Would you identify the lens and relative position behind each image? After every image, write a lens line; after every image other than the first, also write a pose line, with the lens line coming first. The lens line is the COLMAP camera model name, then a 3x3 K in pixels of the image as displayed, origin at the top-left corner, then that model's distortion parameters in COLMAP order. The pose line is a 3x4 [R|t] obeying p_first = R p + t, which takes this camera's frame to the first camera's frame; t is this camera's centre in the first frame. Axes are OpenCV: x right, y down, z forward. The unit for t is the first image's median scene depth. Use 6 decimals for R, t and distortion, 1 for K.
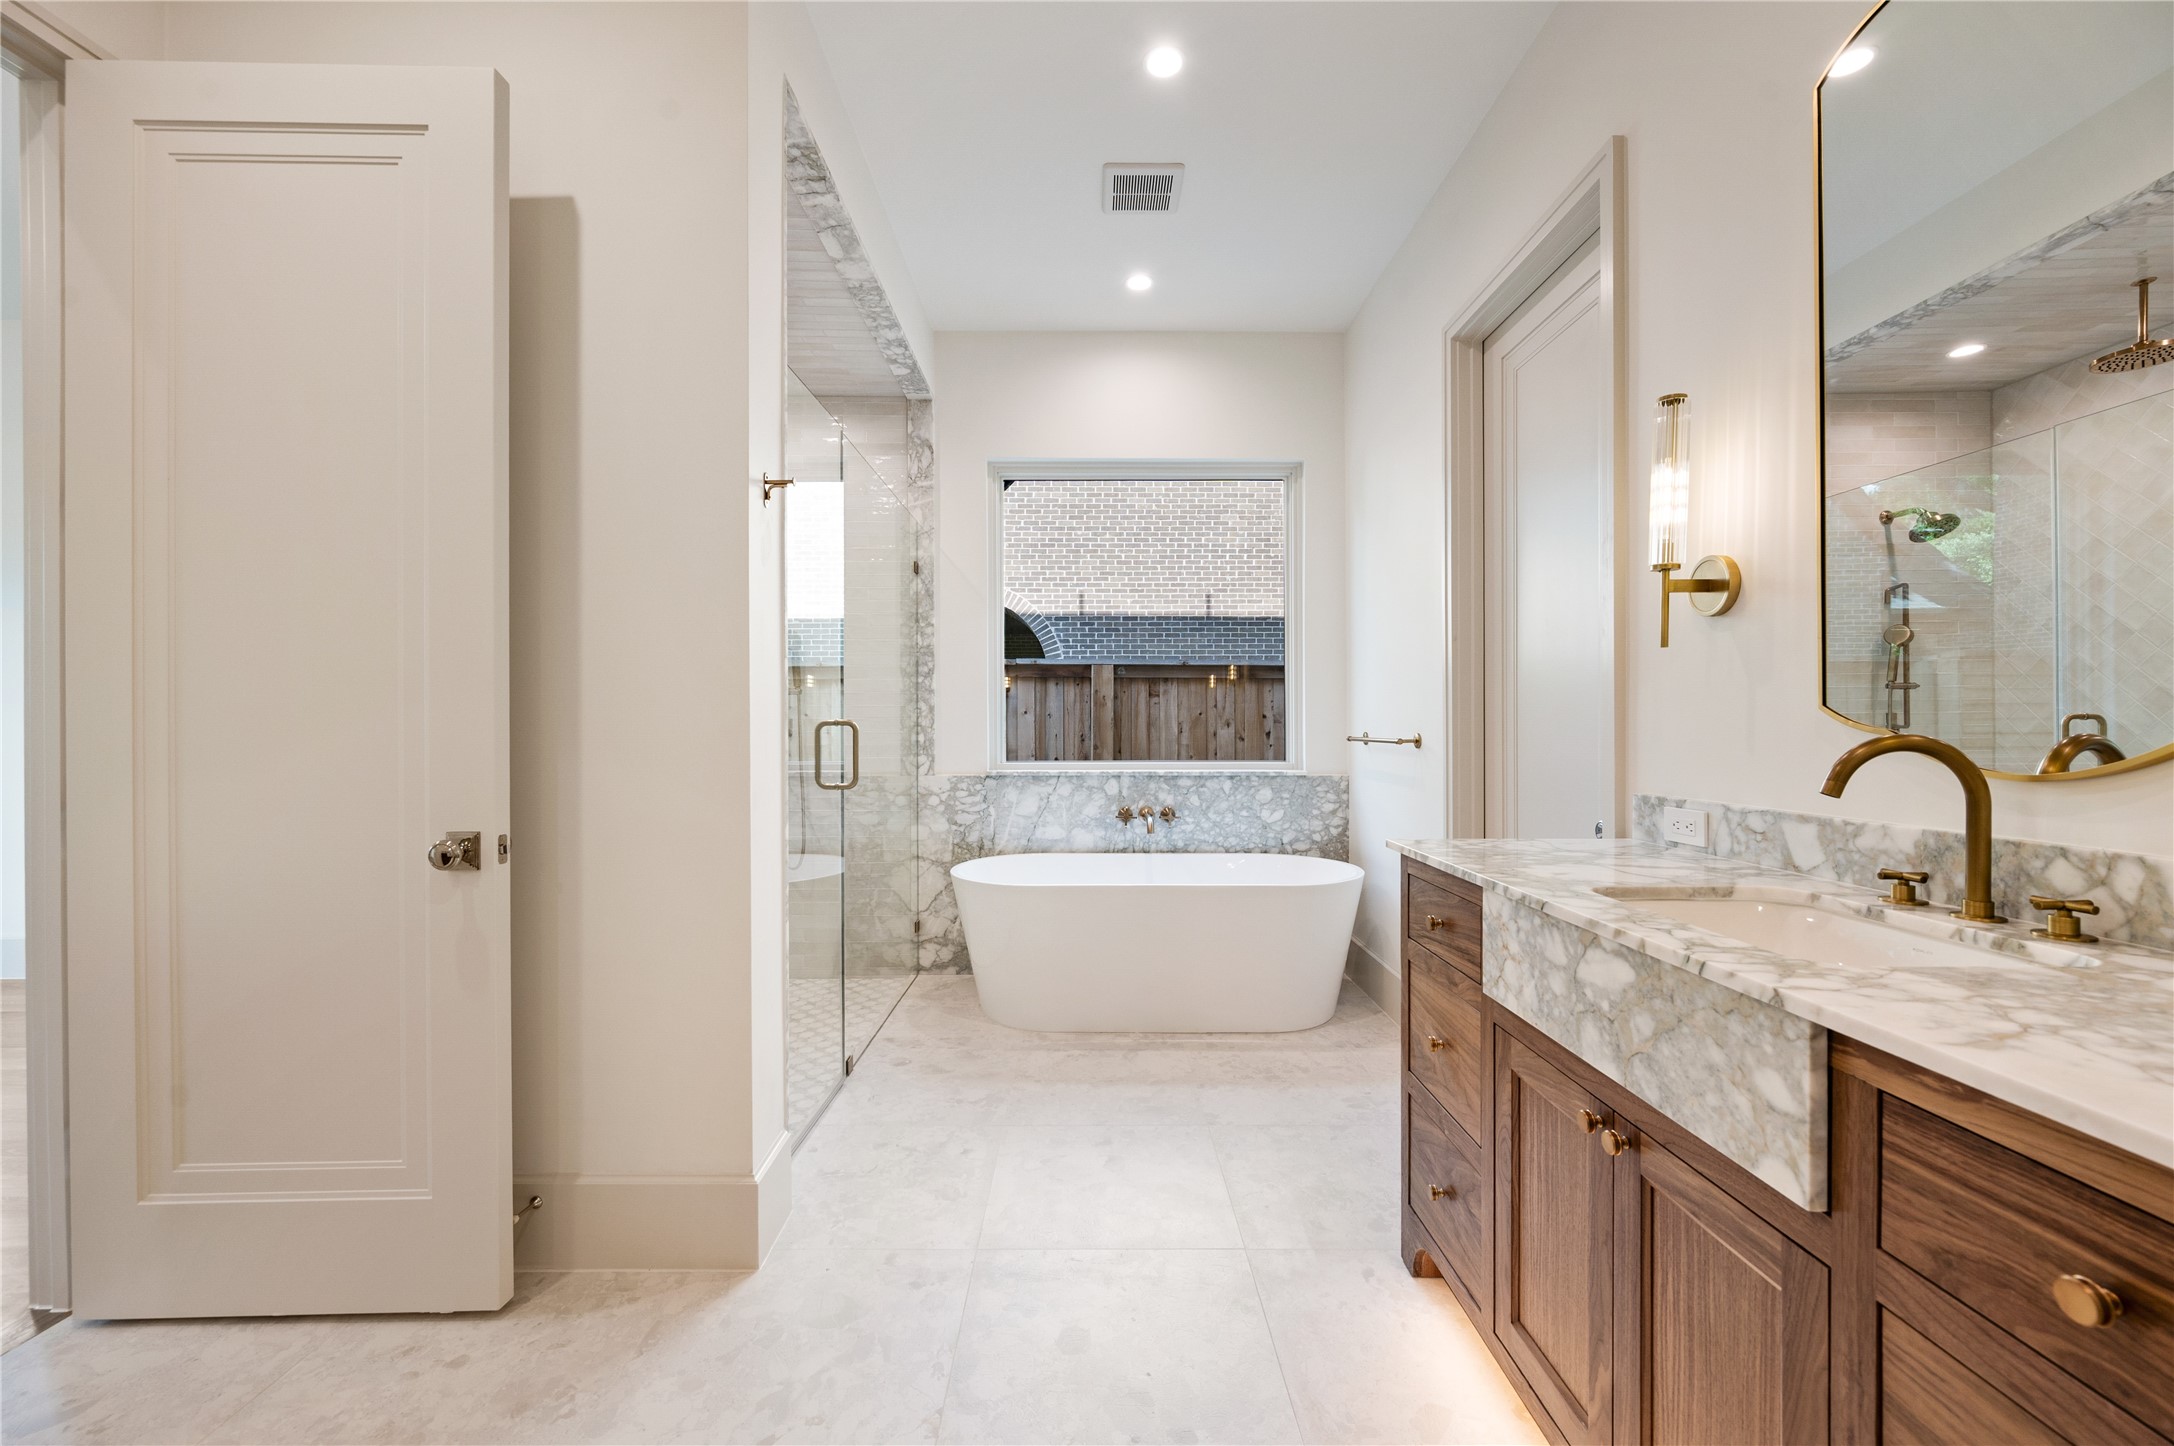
lens RADIAL K [[854.7, 0, 1082.2], [0, 854.7, 722.2], [0, 0, 1]] dist [0.002146, 0.000158]
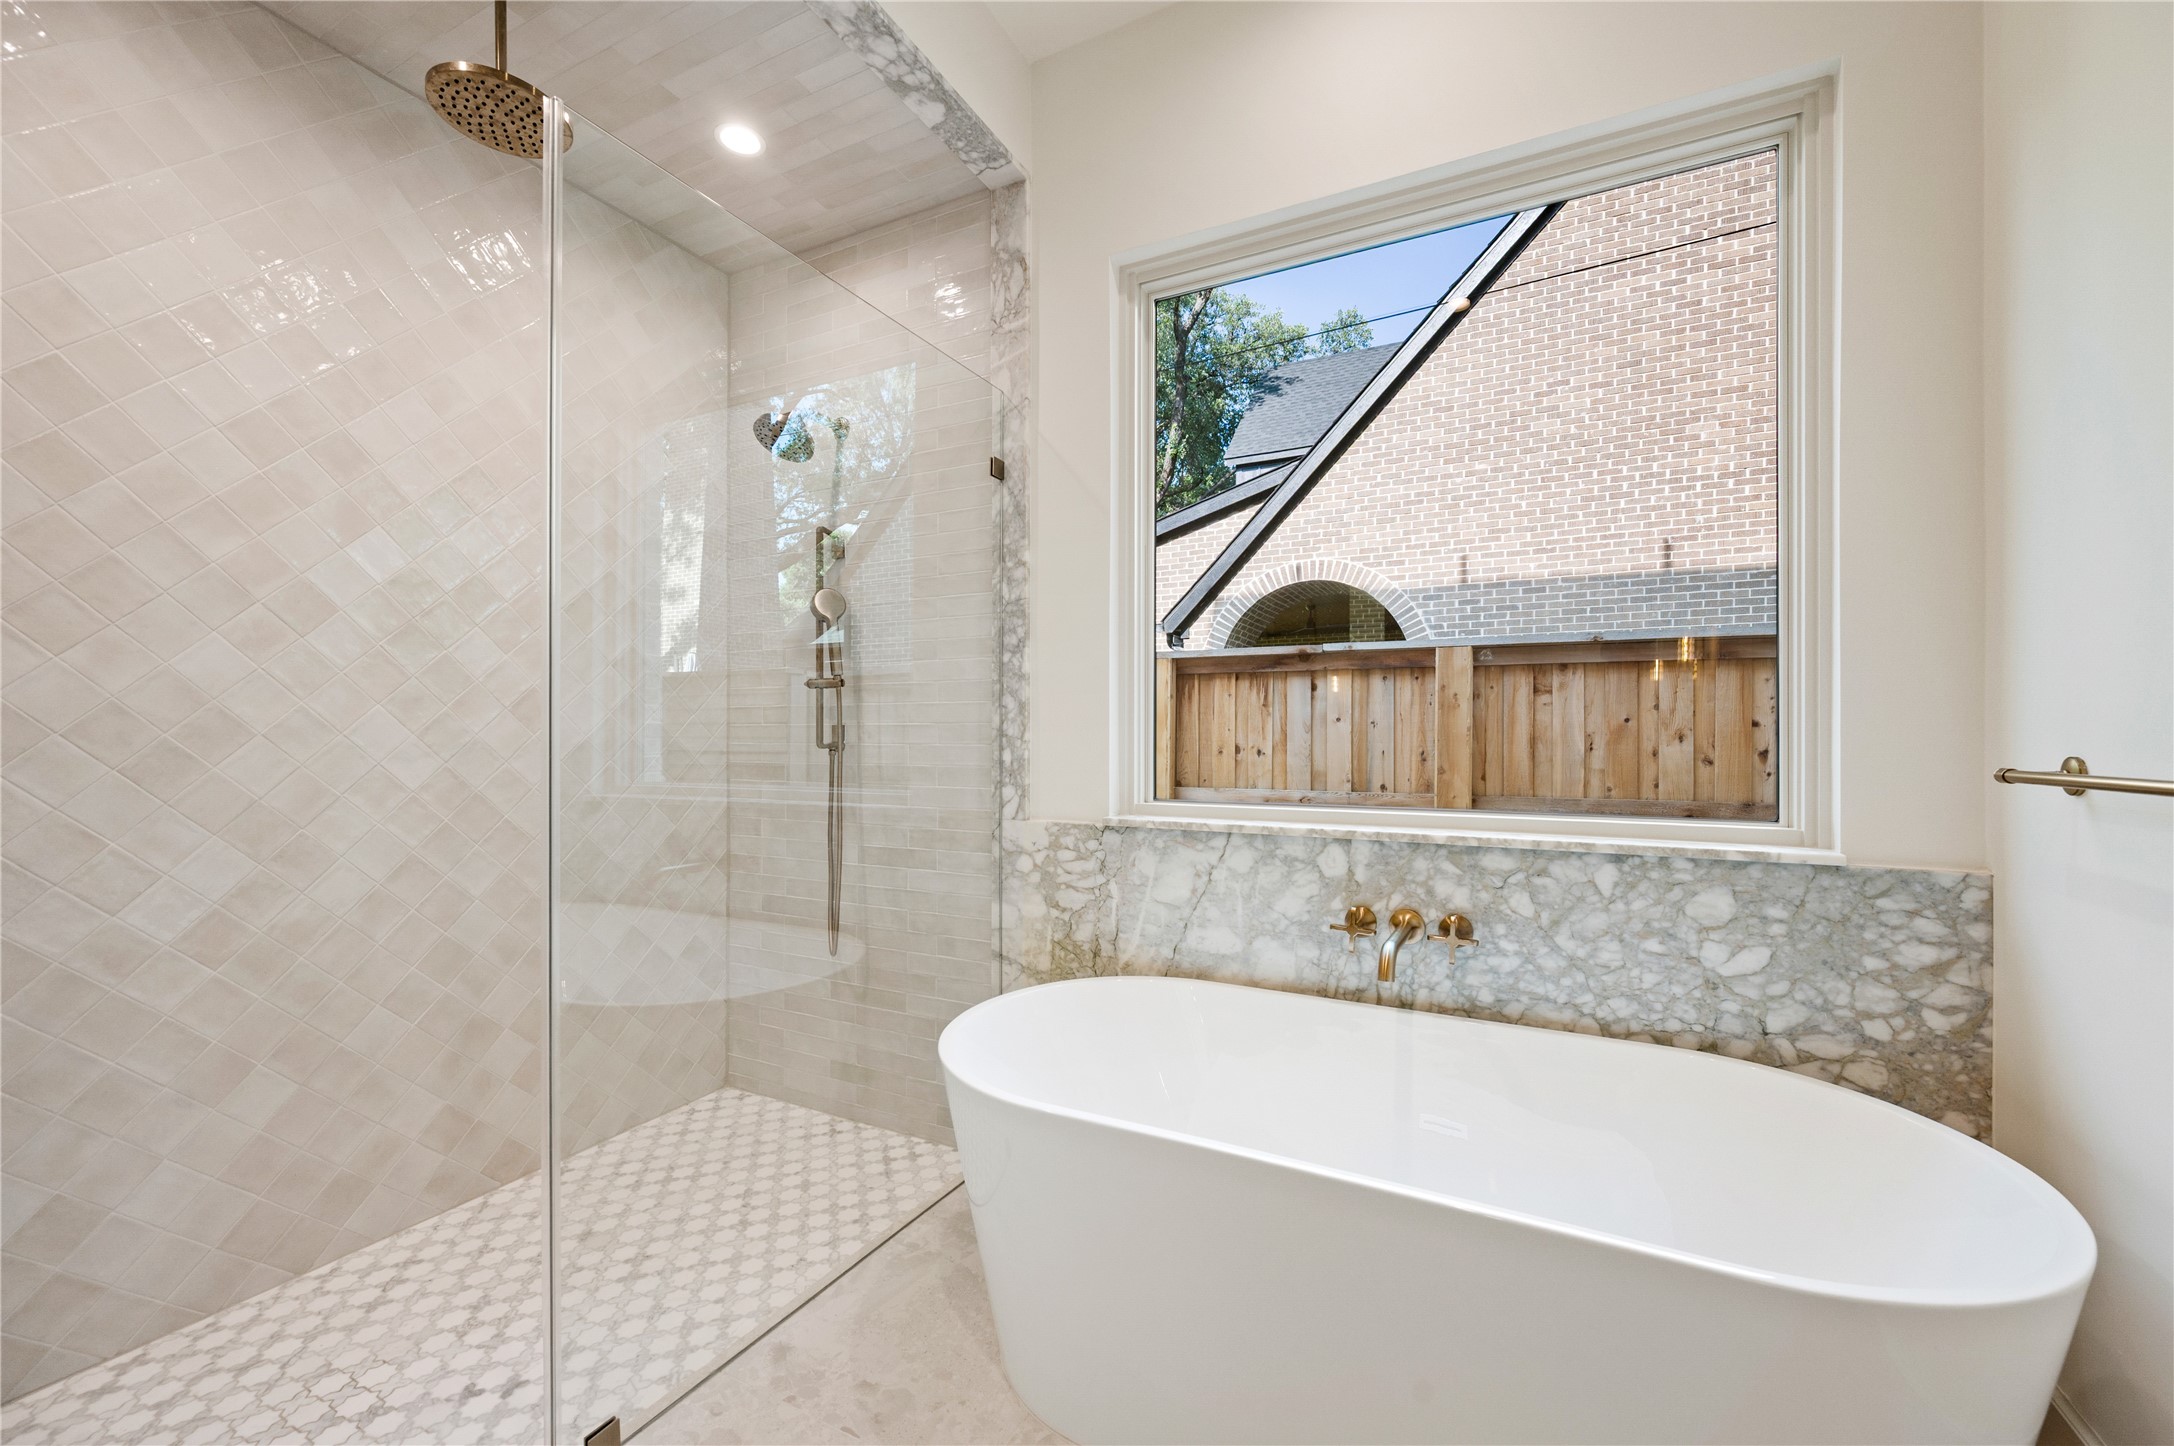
lens RADIAL K [[854.7, 0, 1099.8], [0, 854.7, 735.6], [0, 0, 1]] dist [0.002146, 0.000158]
pose [[0.894337, 0.002559, -0.447387, 0.133944], [-0.002605, 0.999996, 0.000512, 0.003726], [0.447387, 0.000707, 0.894340, 0.500350]]
